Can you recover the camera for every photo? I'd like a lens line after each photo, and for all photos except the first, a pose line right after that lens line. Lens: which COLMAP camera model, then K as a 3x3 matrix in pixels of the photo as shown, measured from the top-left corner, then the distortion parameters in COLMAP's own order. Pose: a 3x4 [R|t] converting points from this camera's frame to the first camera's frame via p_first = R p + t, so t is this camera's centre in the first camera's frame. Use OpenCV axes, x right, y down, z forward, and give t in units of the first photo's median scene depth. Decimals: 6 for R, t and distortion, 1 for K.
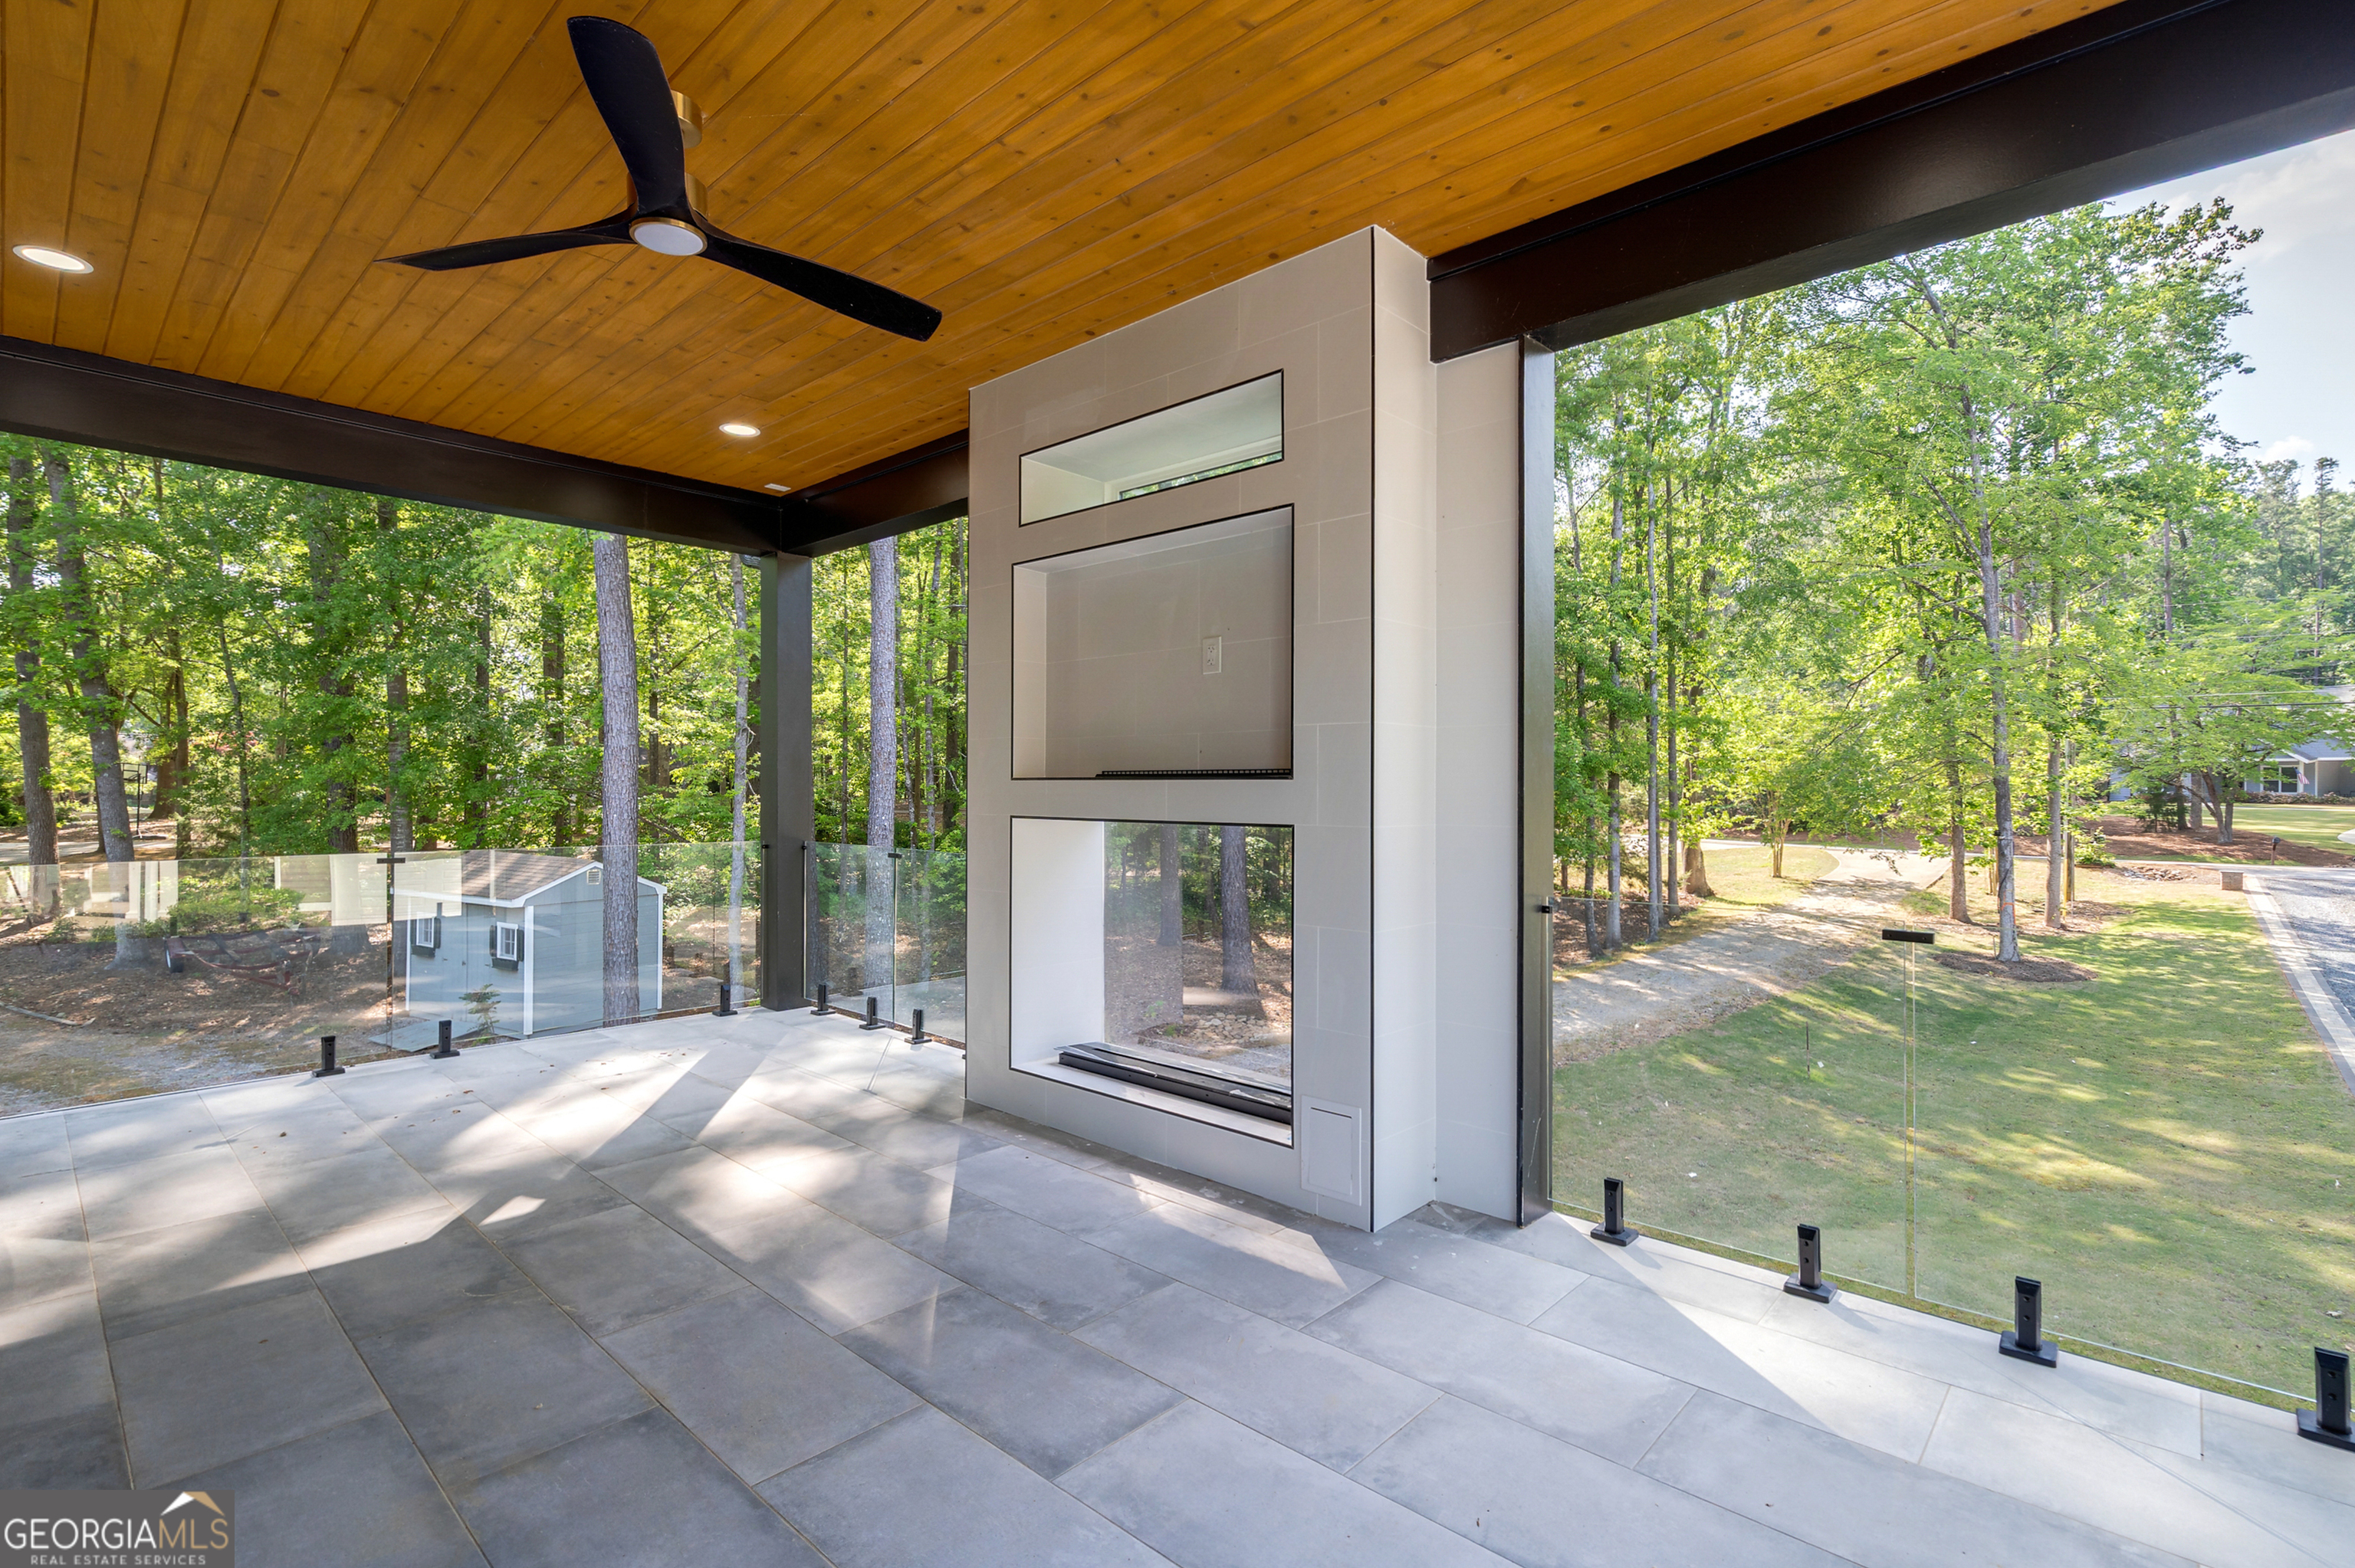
lens RADIAL K [[1079.2, 0, 1172.1], [0, 1079.2, 777.3], [0, 0, 1]] dist [-0.002111, -0.000328]
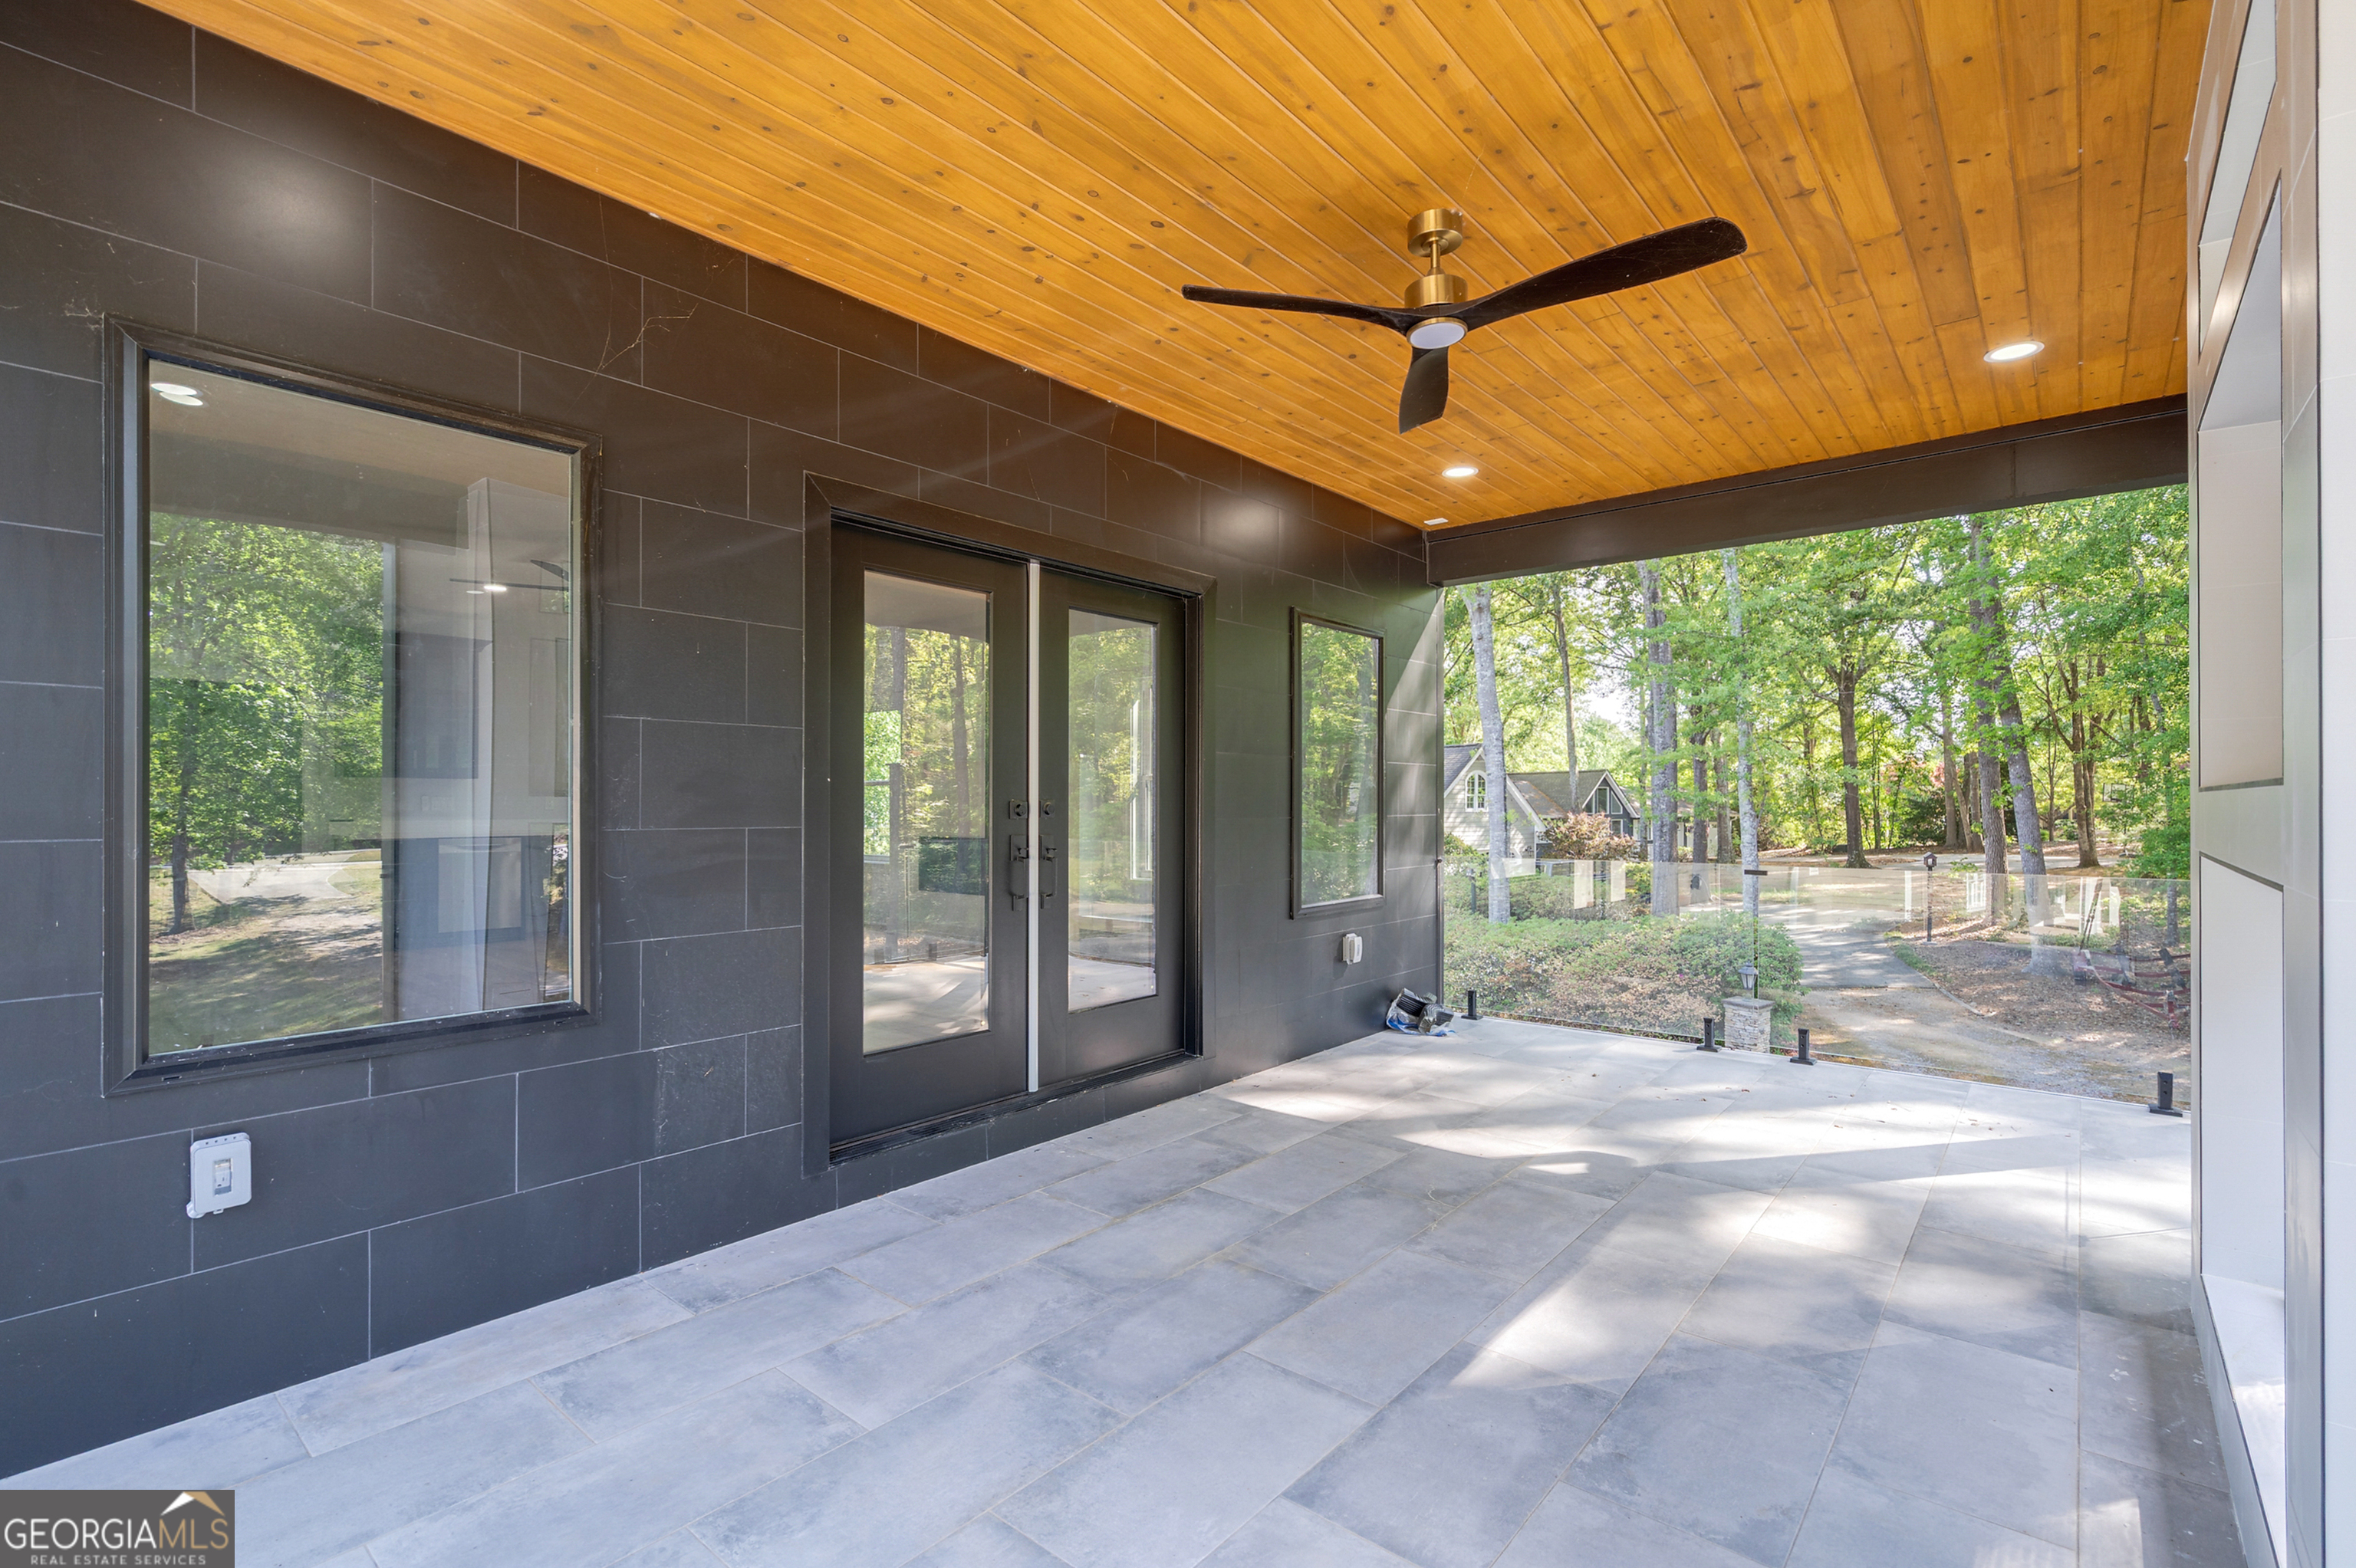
lens RADIAL K [[1081.5, 0, 1168.2], [0, 1081.5, 805.6], [0, 0, 1]] dist [-0.000742, -0.000213]
pose [[0.038930, -0.003954, -0.999234, 0.606244], [0.012177, 0.999920, -0.003482, 0.006717], [0.999168, -0.012033, 0.038975, 0.585018]]
